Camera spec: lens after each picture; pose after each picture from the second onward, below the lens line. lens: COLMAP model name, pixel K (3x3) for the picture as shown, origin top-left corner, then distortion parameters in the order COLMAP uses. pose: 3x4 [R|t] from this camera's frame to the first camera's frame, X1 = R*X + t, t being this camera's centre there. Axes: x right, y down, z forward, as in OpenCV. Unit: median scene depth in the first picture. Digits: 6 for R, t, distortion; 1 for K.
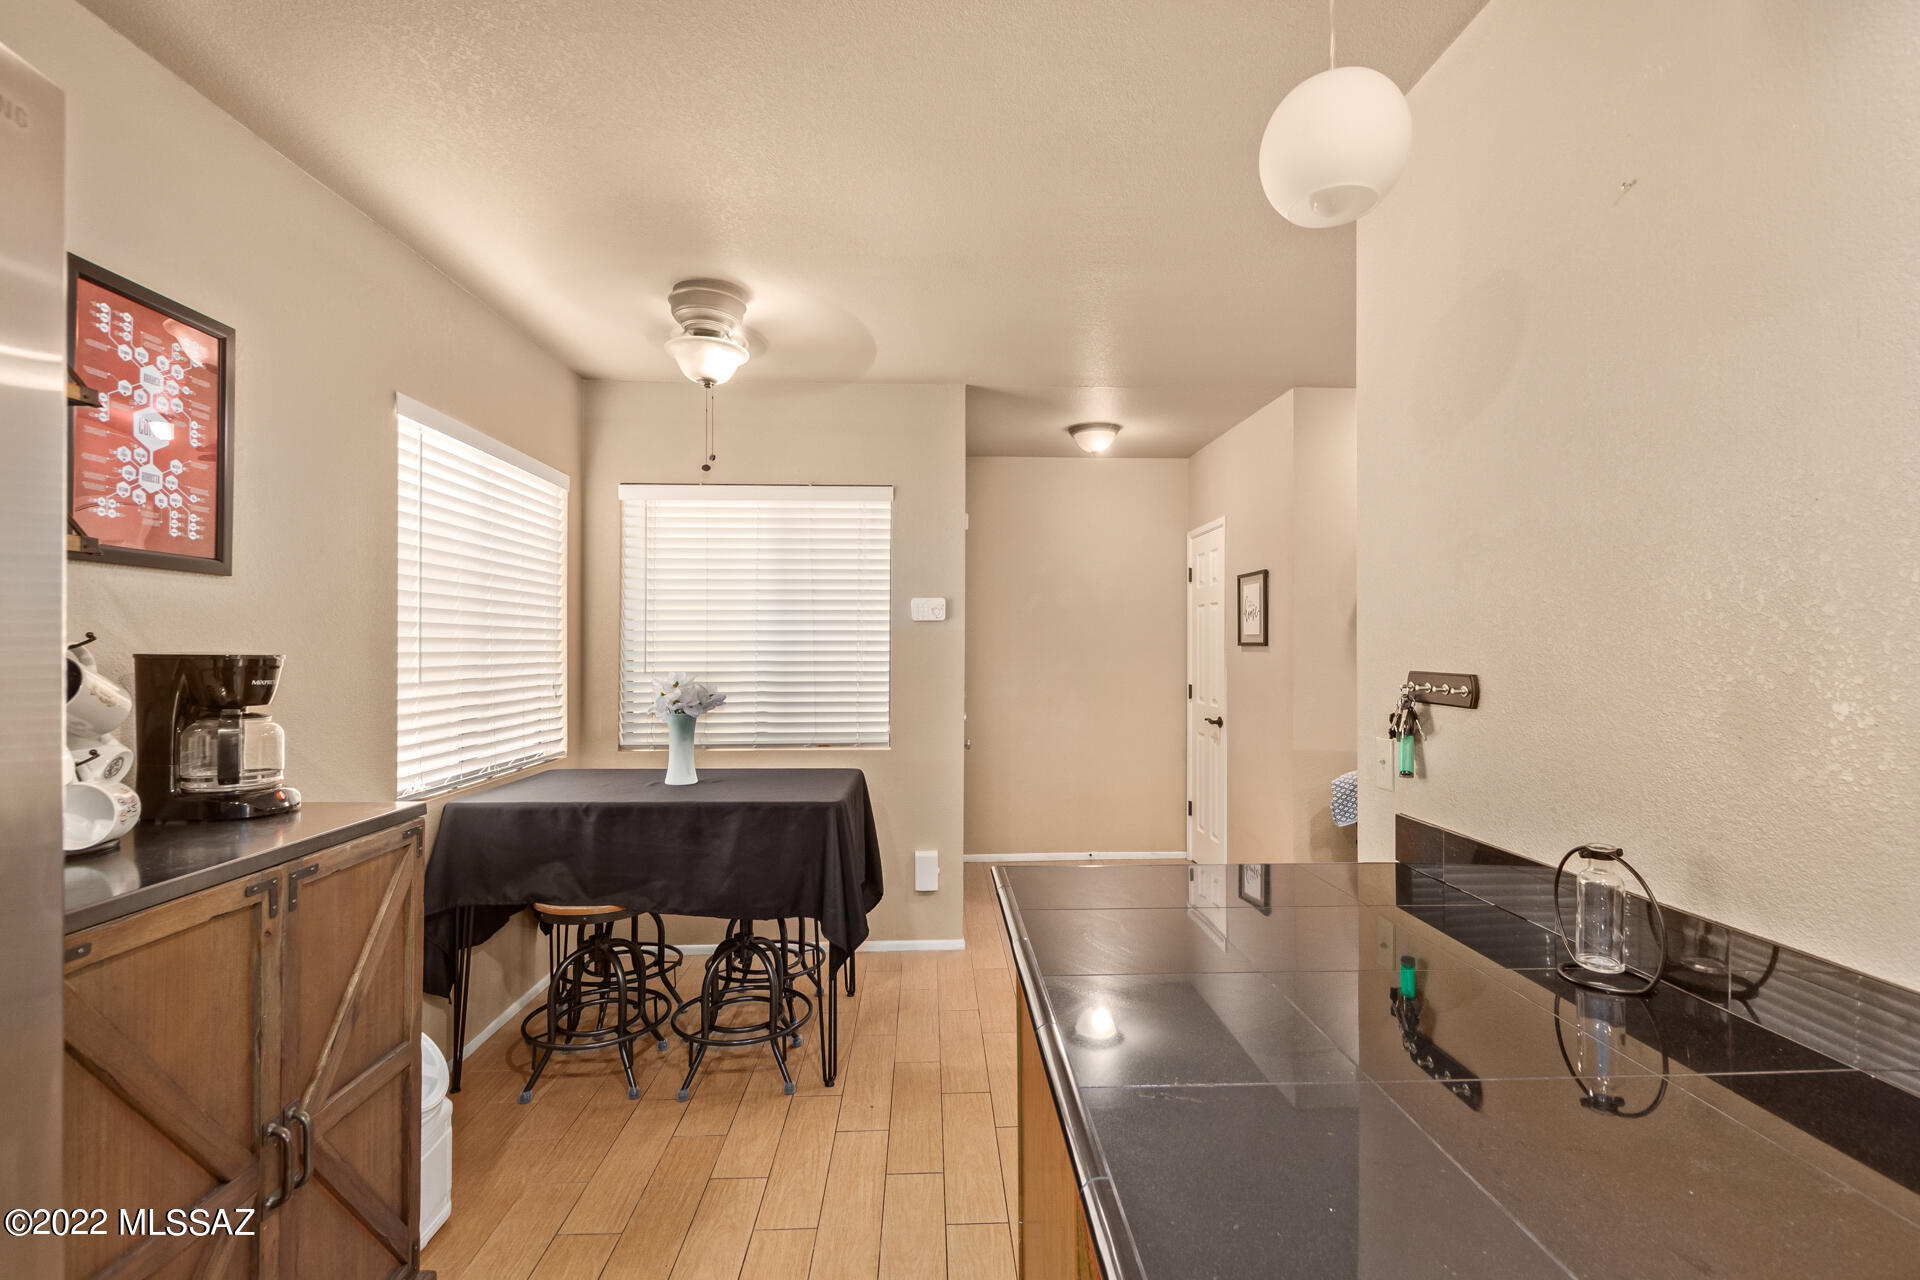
lens RADIAL K [[882.1, 0, 979.3], [0, 882.1, 647.1], [0, 0, 1]] dist [0.010327, -0.005616]
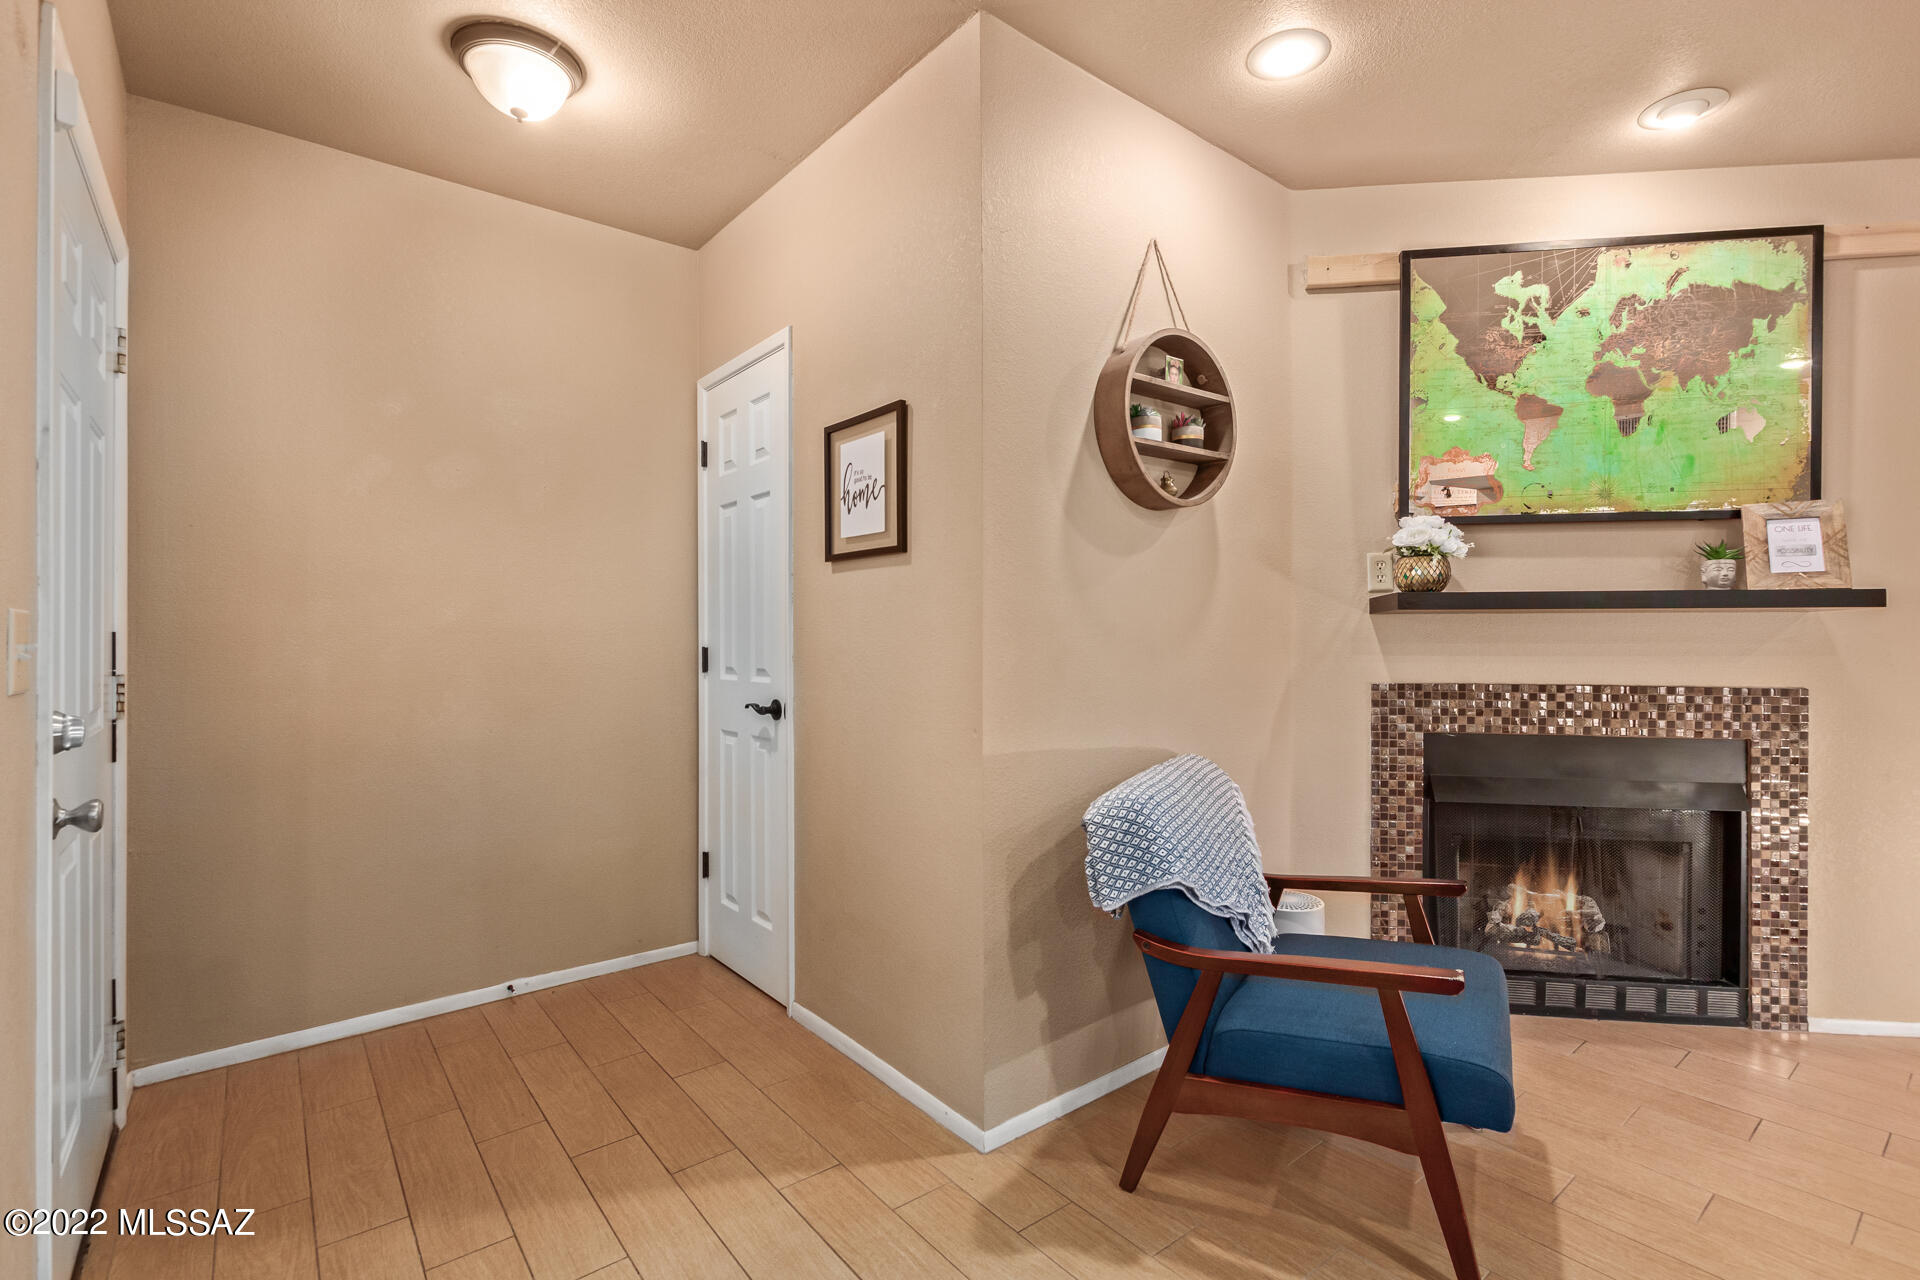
lens RADIAL K [[882.1, 0, 979.5], [0, 882.1, 644.2], [0, 0, 1]] dist [0.010327, -0.005616]
pose [[0.809279, -0.005866, 0.587395, 0.056837], [0.003065, 0.999979, 0.005765, 0.044443], [-0.587416, -0.002865, 0.809280, 0.515023]]
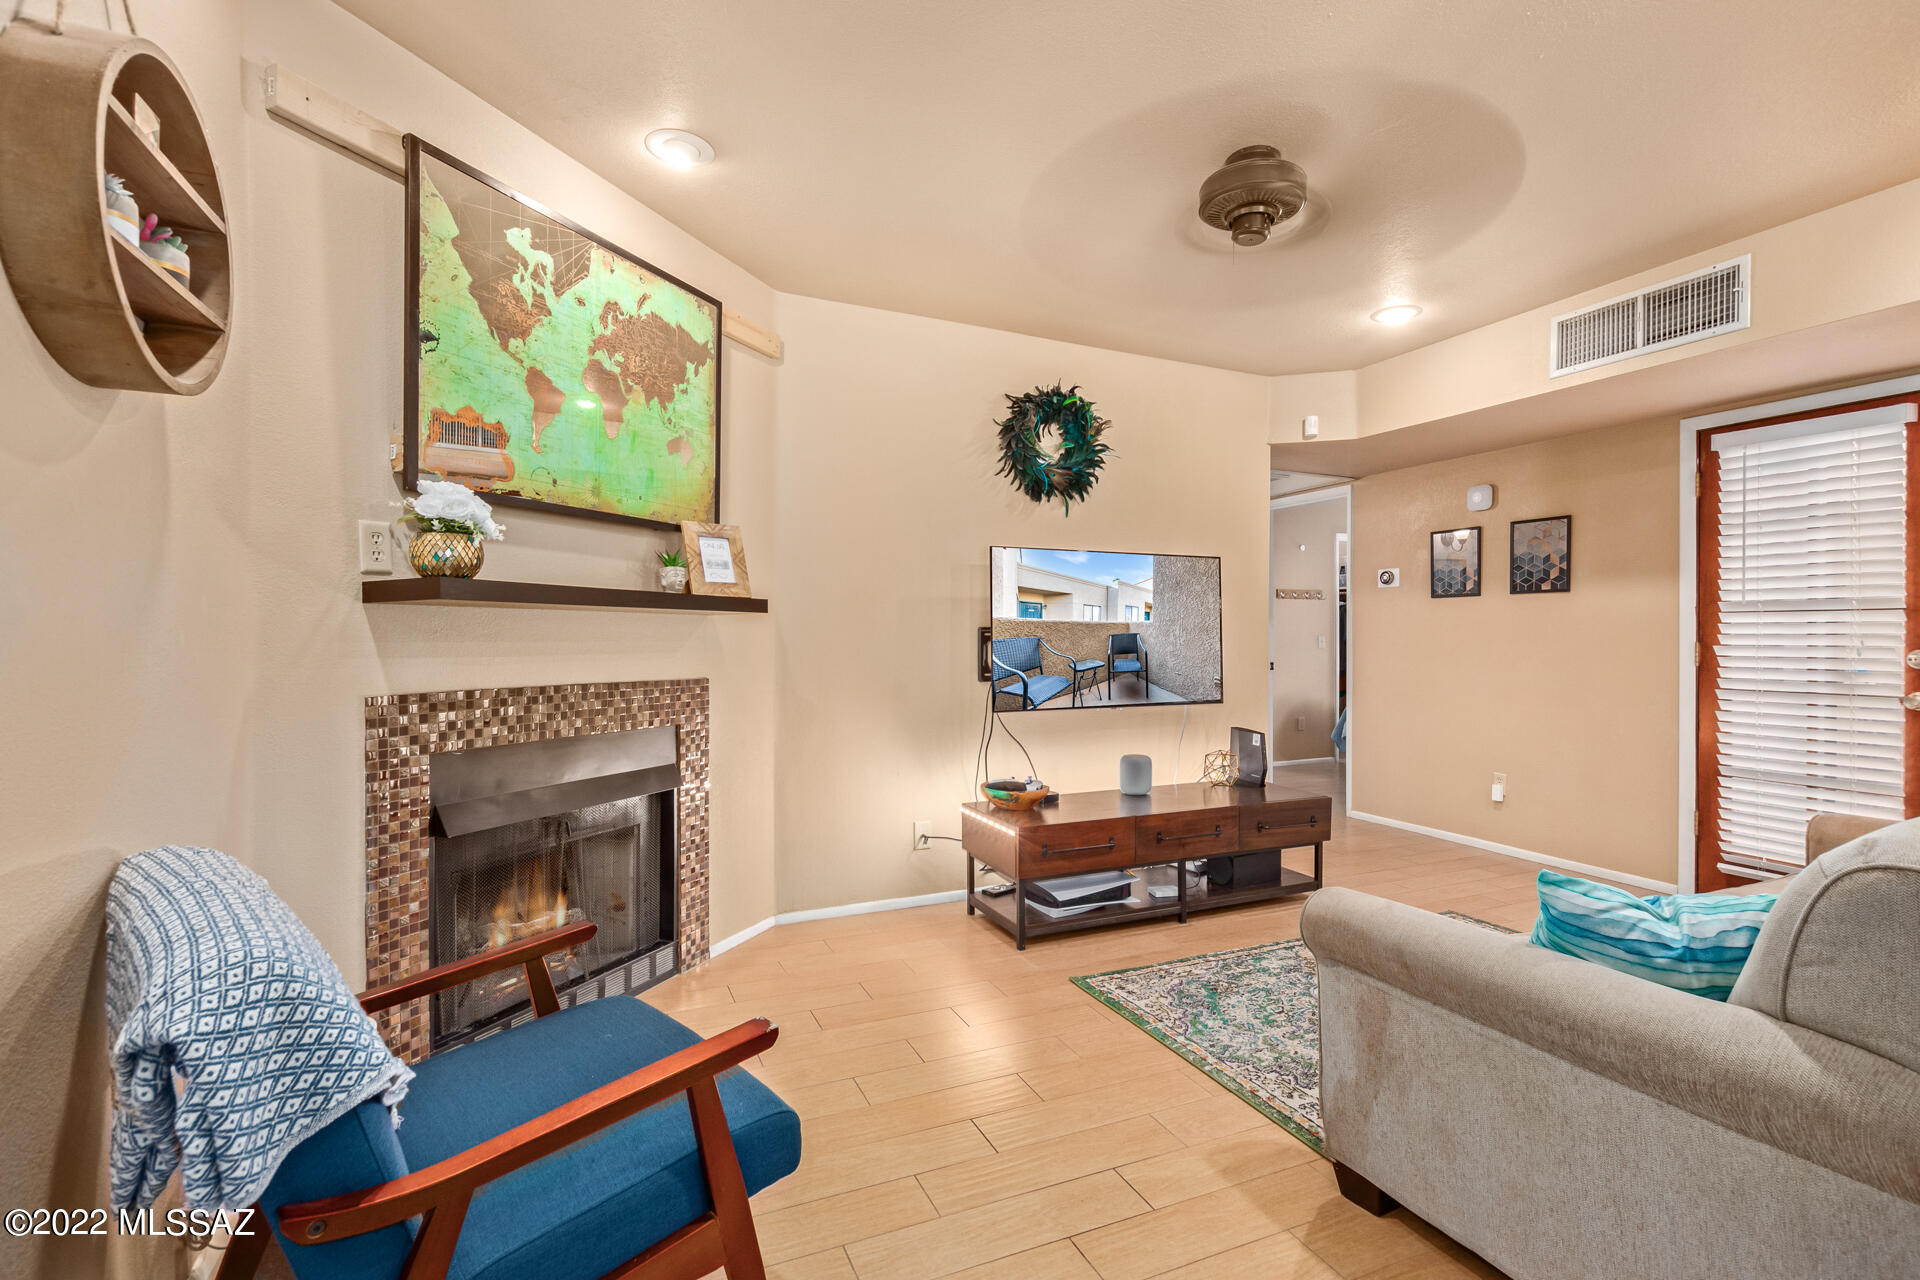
lens RADIAL K [[882.1, 0, 965.9], [0, 882.1, 643.9], [0, 0, 1]] dist [0.010327, -0.005616]
pose [[-0.358662, -0.010113, 0.933413, 0.139351], [-0.001481, 0.999946, 0.010265, 0.042905], [-0.933466, 0.002299, -0.358658, 0.886186]]
